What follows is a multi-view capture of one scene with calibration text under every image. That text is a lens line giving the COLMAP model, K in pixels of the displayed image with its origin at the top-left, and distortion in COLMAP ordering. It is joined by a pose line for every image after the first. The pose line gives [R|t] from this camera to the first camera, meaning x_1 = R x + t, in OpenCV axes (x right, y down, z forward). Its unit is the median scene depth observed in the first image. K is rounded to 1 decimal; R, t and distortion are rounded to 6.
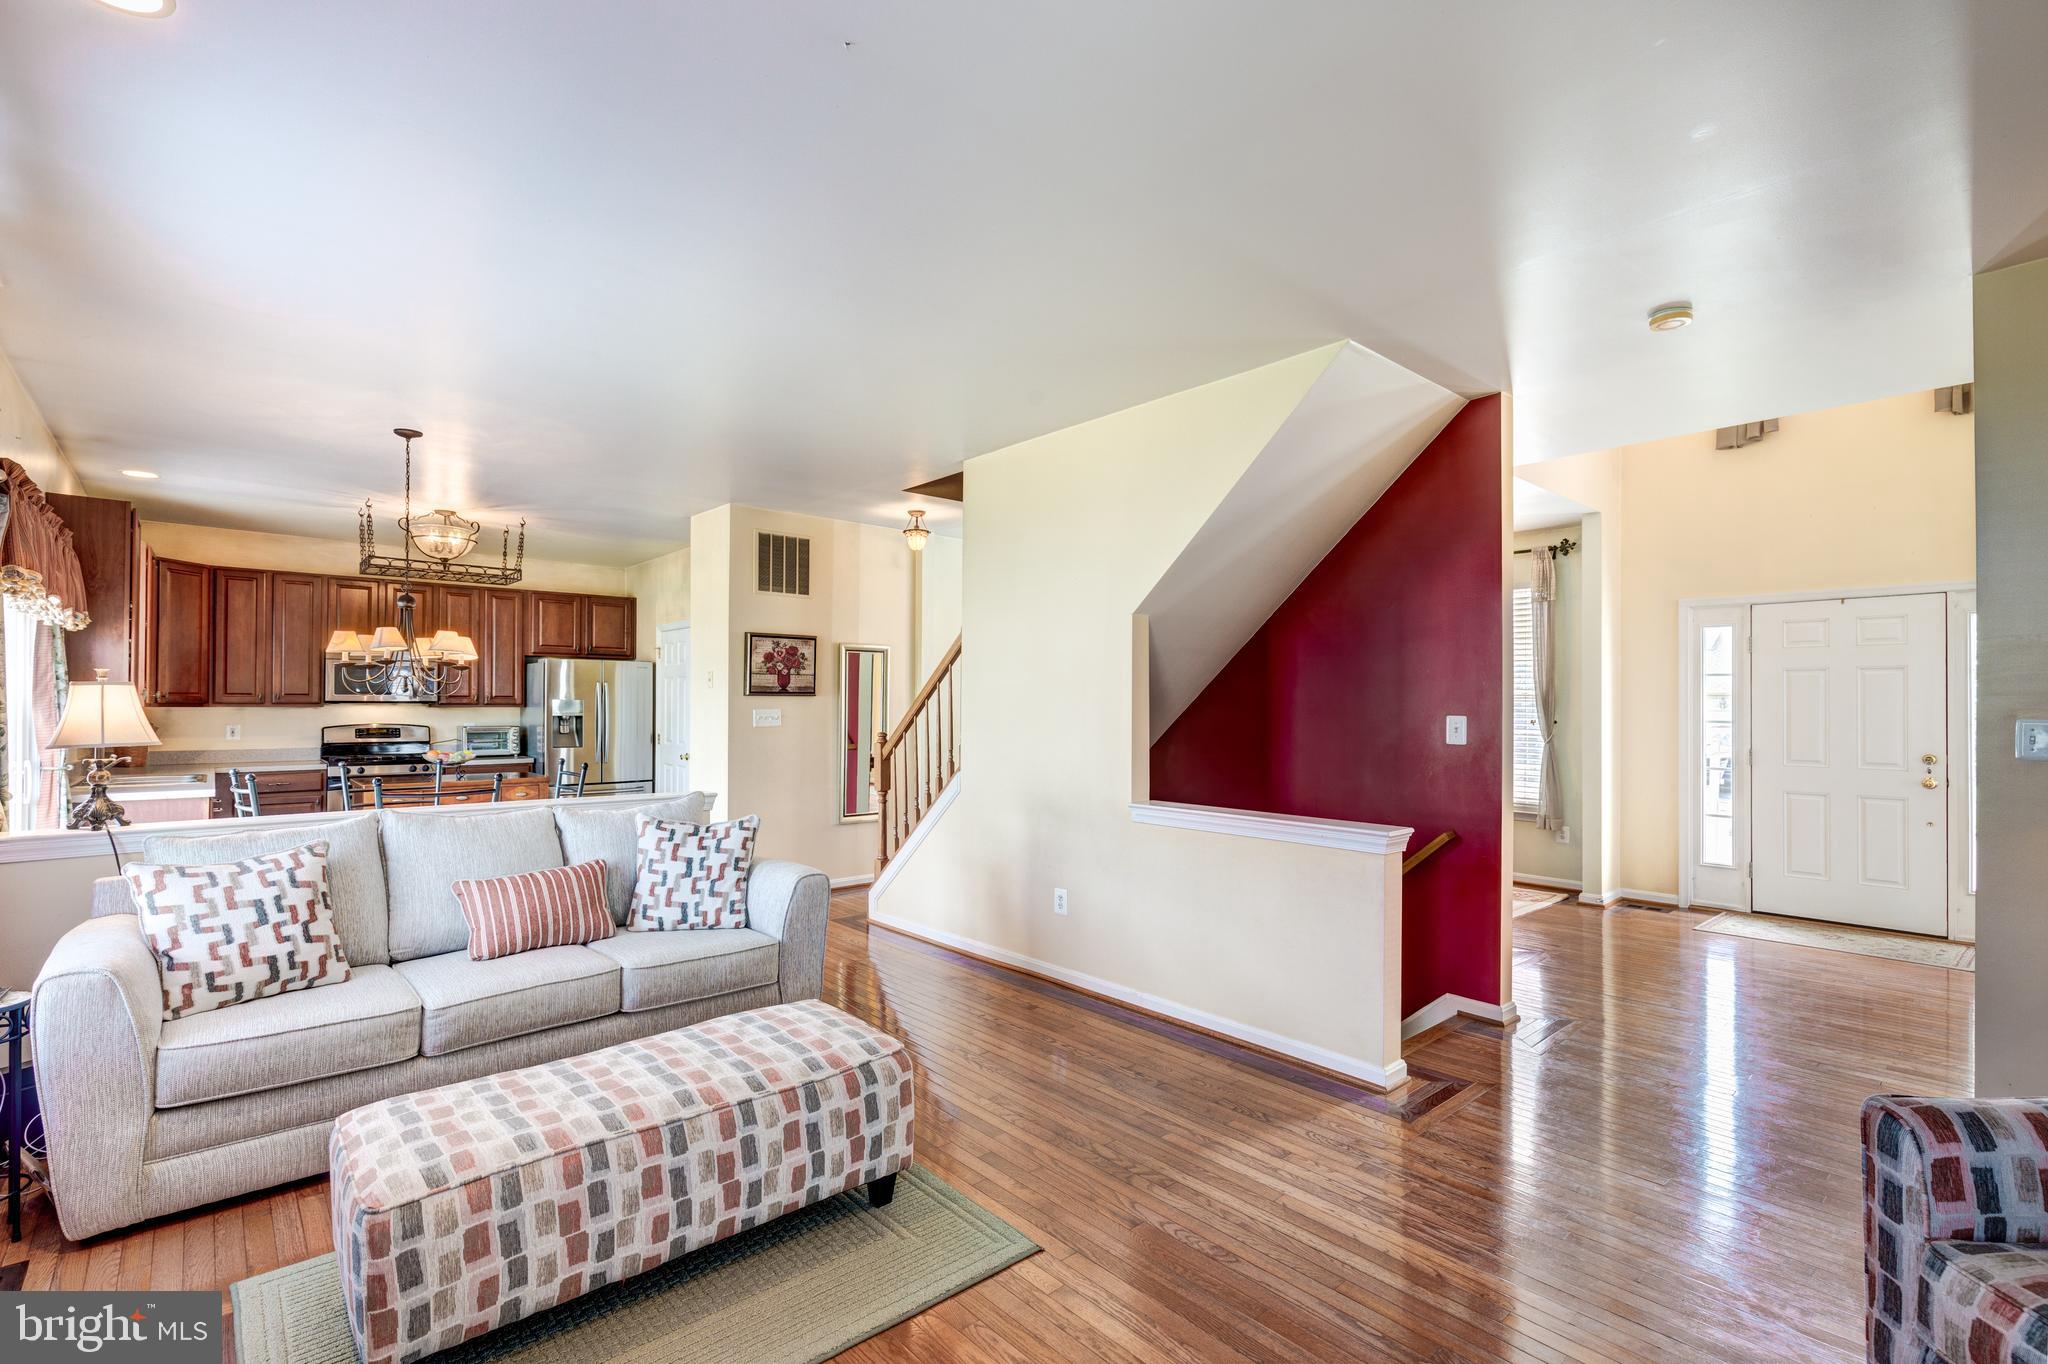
lens RADIAL K [[920.6, 0, 1024.0], [0, 920.6, 682.0], [0, 0, 1]] dist [0.002835, -0.000006]
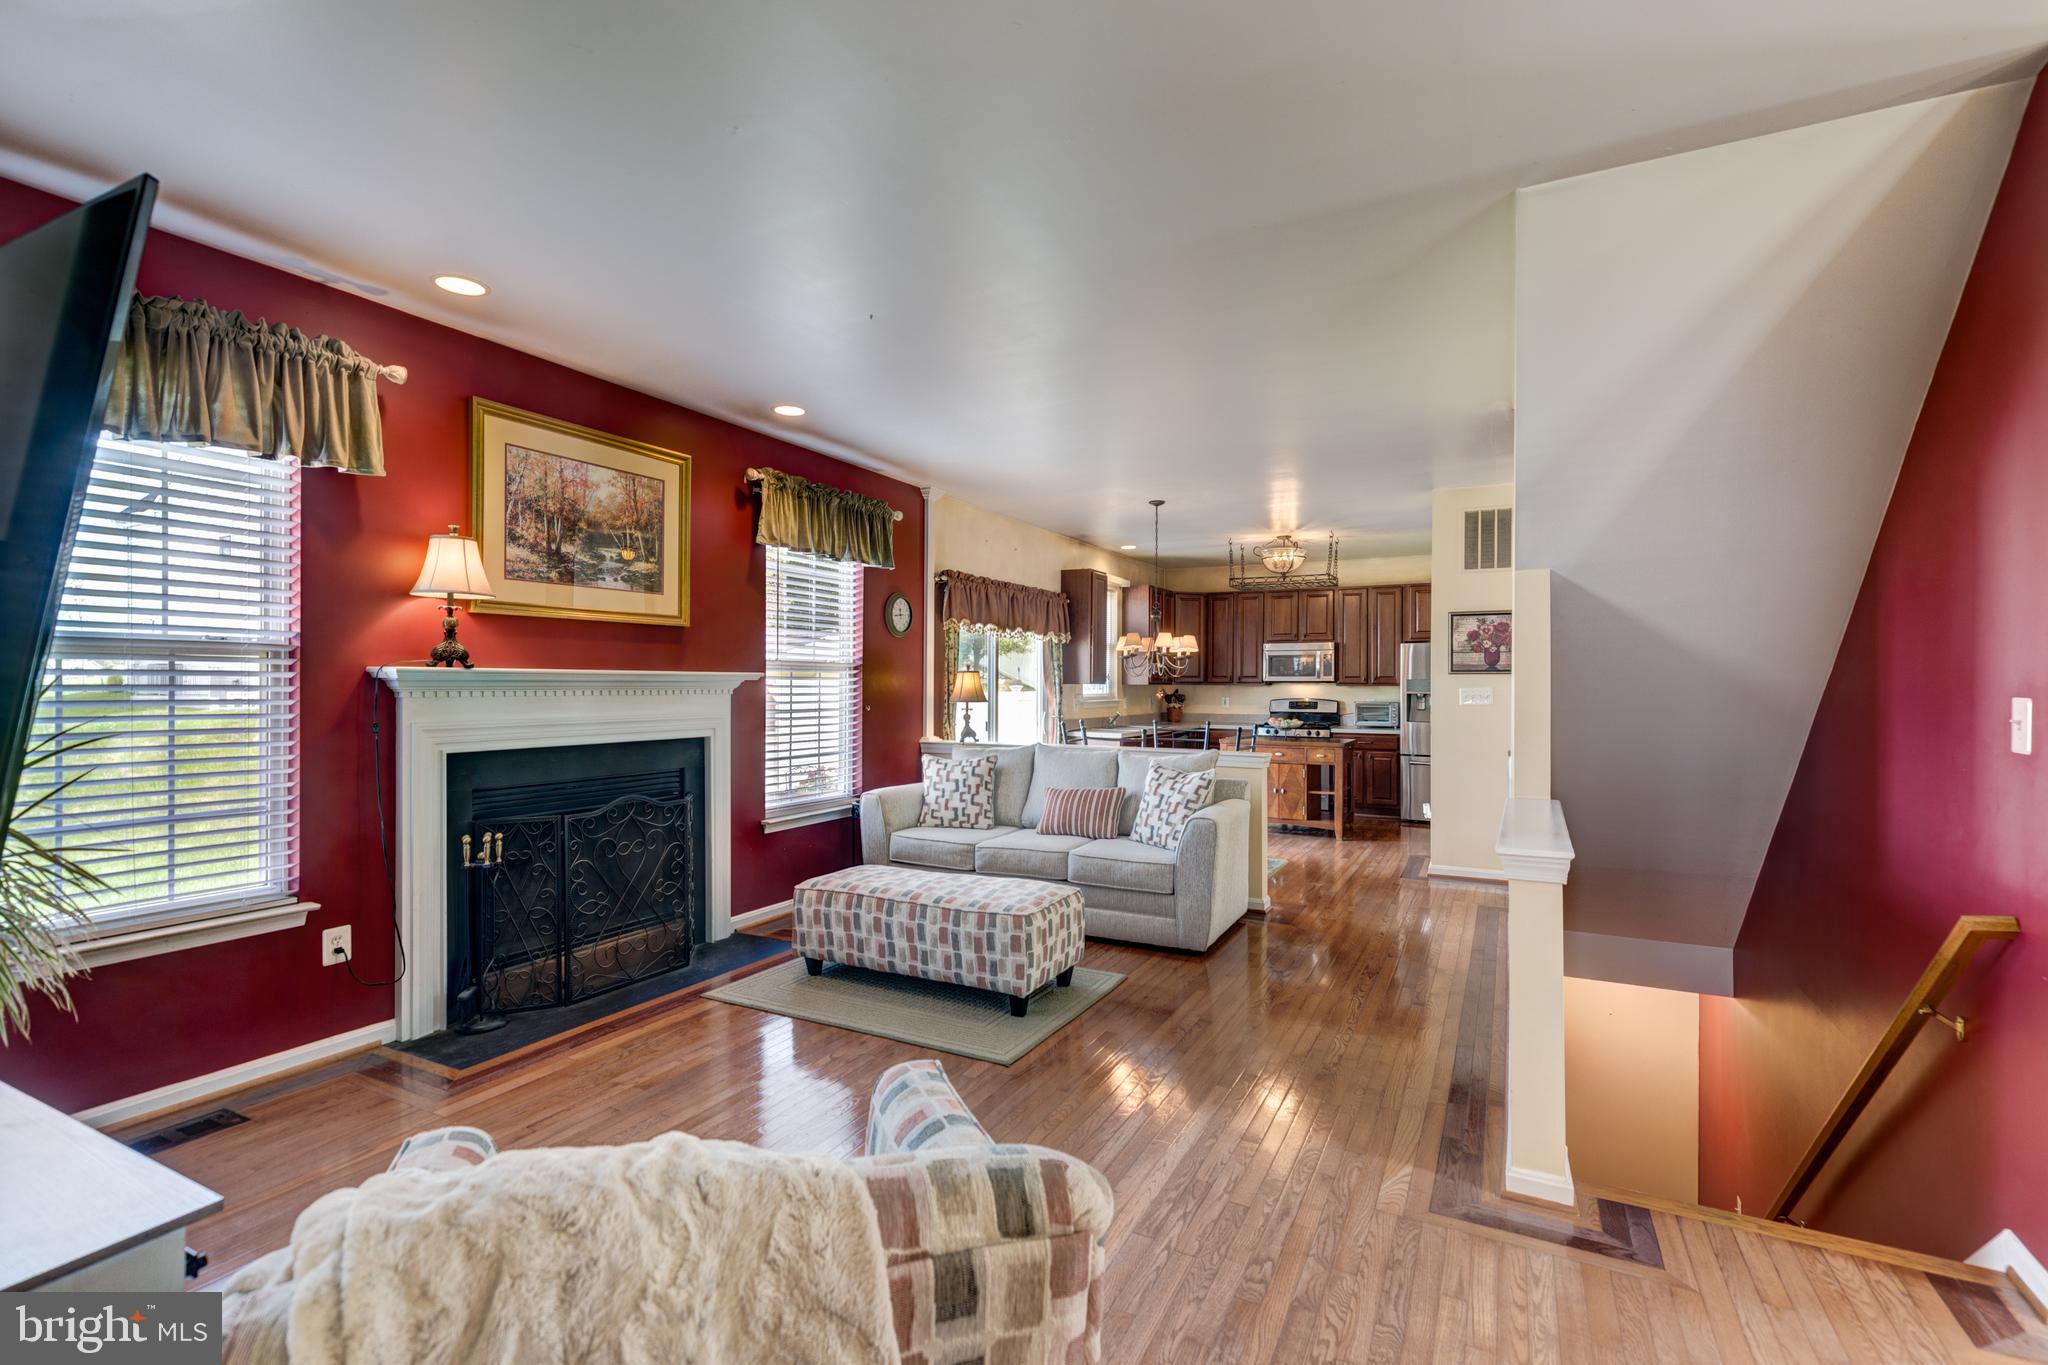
lens RADIAL K [[920.6, 0, 1024.0], [0, 920.6, 682.5], [0, 0, 1]] dist [0.002835, -0.000006]
pose [[0.357368, -0.002675, -0.933960, 0.563255], [0.020102, 0.999786, 0.004828, 0.010846], [0.933747, -0.020500, 0.357345, 0.224585]]
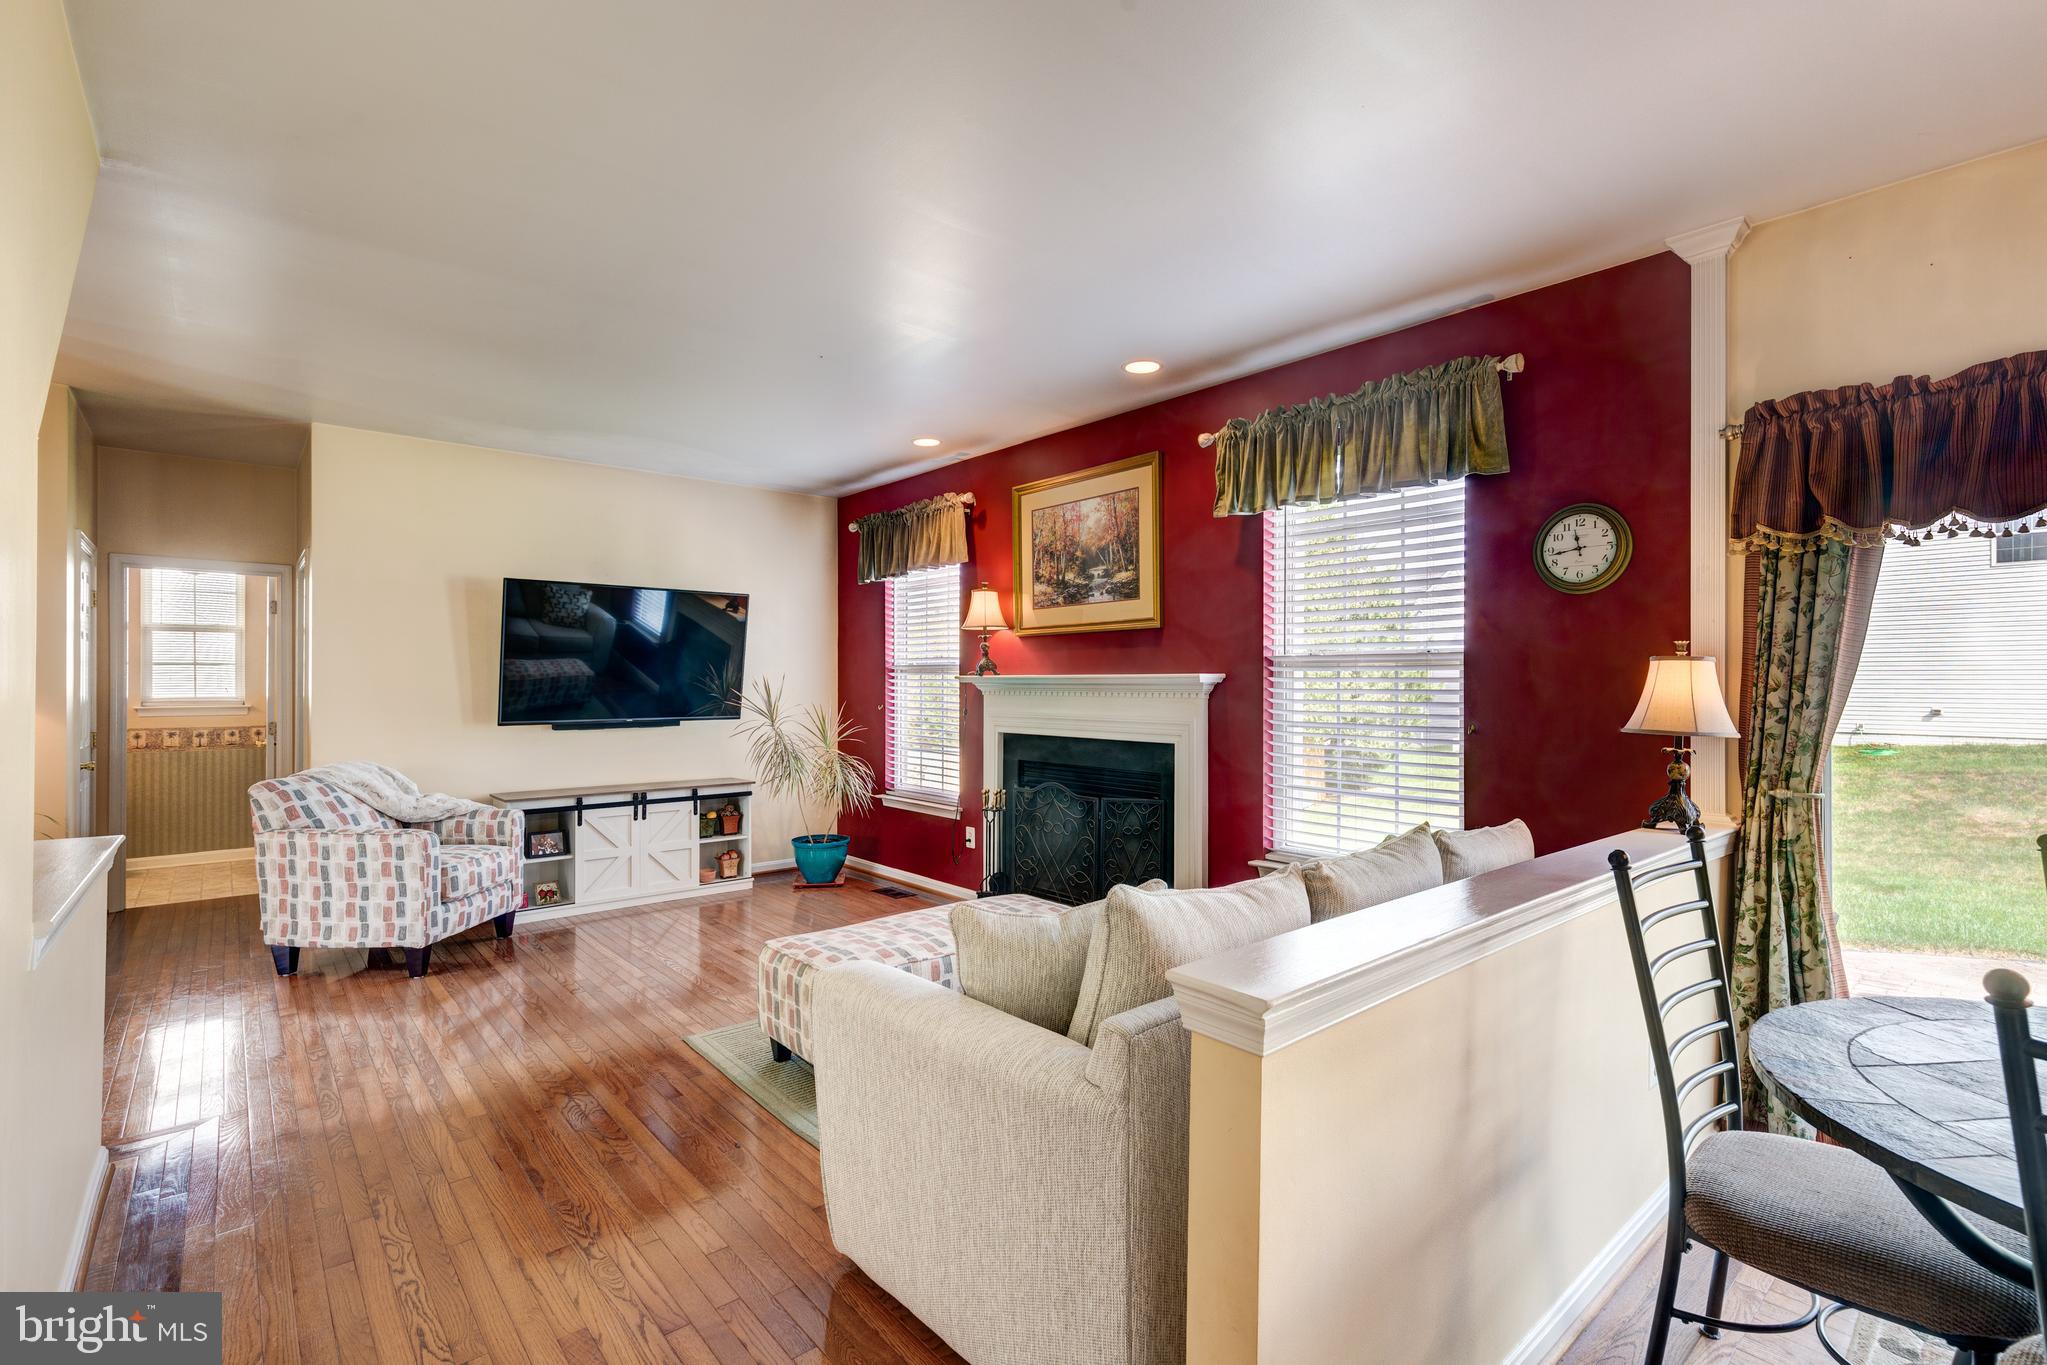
lens RADIAL K [[932.8, 0, 1023.5], [0, 932.8, 682.5], [0, 0, 1]] dist [0.000710, -0.000275]
pose [[-0.999820, -0.007242, 0.017537, -0.214440], [-0.007703, 0.999623, -0.026361, 0.028498], [-0.017339, -0.026491, -0.999499, 1.049499]]
